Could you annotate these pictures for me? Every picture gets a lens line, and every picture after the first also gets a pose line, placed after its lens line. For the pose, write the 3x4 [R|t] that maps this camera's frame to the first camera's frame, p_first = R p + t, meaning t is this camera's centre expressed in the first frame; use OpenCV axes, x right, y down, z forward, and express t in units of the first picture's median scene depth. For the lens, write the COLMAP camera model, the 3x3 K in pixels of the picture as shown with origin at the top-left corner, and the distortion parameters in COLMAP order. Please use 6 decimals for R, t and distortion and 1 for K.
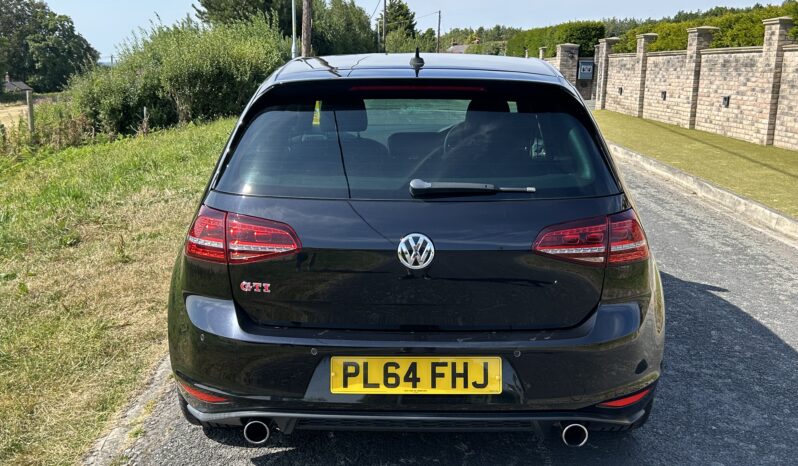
lens RADIAL K [[837.9, 0, 400.8], [0, 837.9, 235.9], [0, 0, 1]] dist [0.035612, 0.000000]
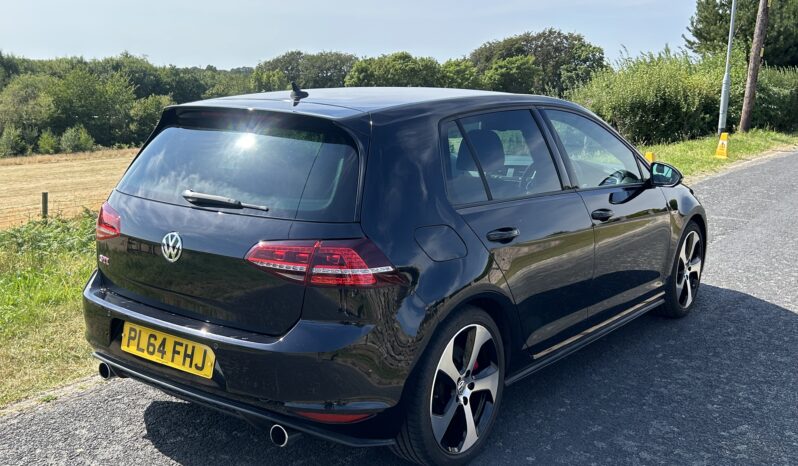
lens RADIAL K [[837.9, 0, 401.9], [0, 837.9, 230.9], [0, 0, 1]] dist [0.035612, 0.000000]
pose [[0.811194, 0.119200, -0.572499, 0.970807], [-0.141338, 0.989944, 0.005848, -0.058203], [0.567440, 0.076172, 0.819884, 0.182861]]
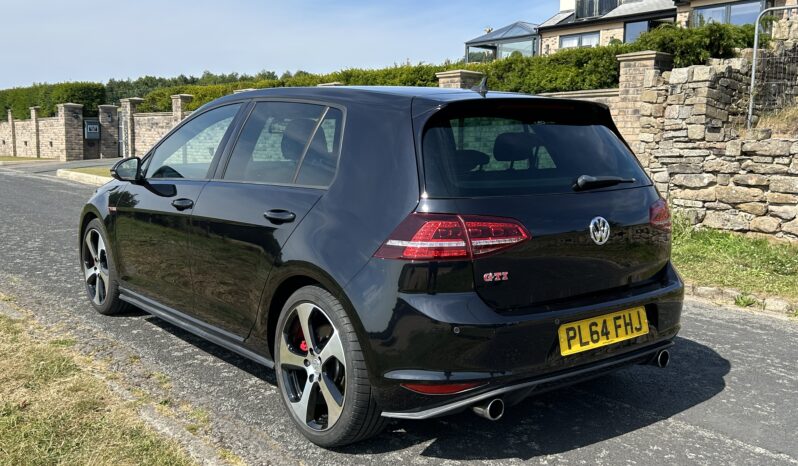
lens RADIAL K [[799.3, 0, 402.9], [0, 799.3, 229.8], [0, 0, 1]] dist [0.068429, 0.000000]
pose [[0.779420, -0.083986, 0.620846, -0.948510], [0.132121, 0.990722, -0.031845, 0.016555], [-0.612411, 0.106848, 0.783285, 0.230078]]
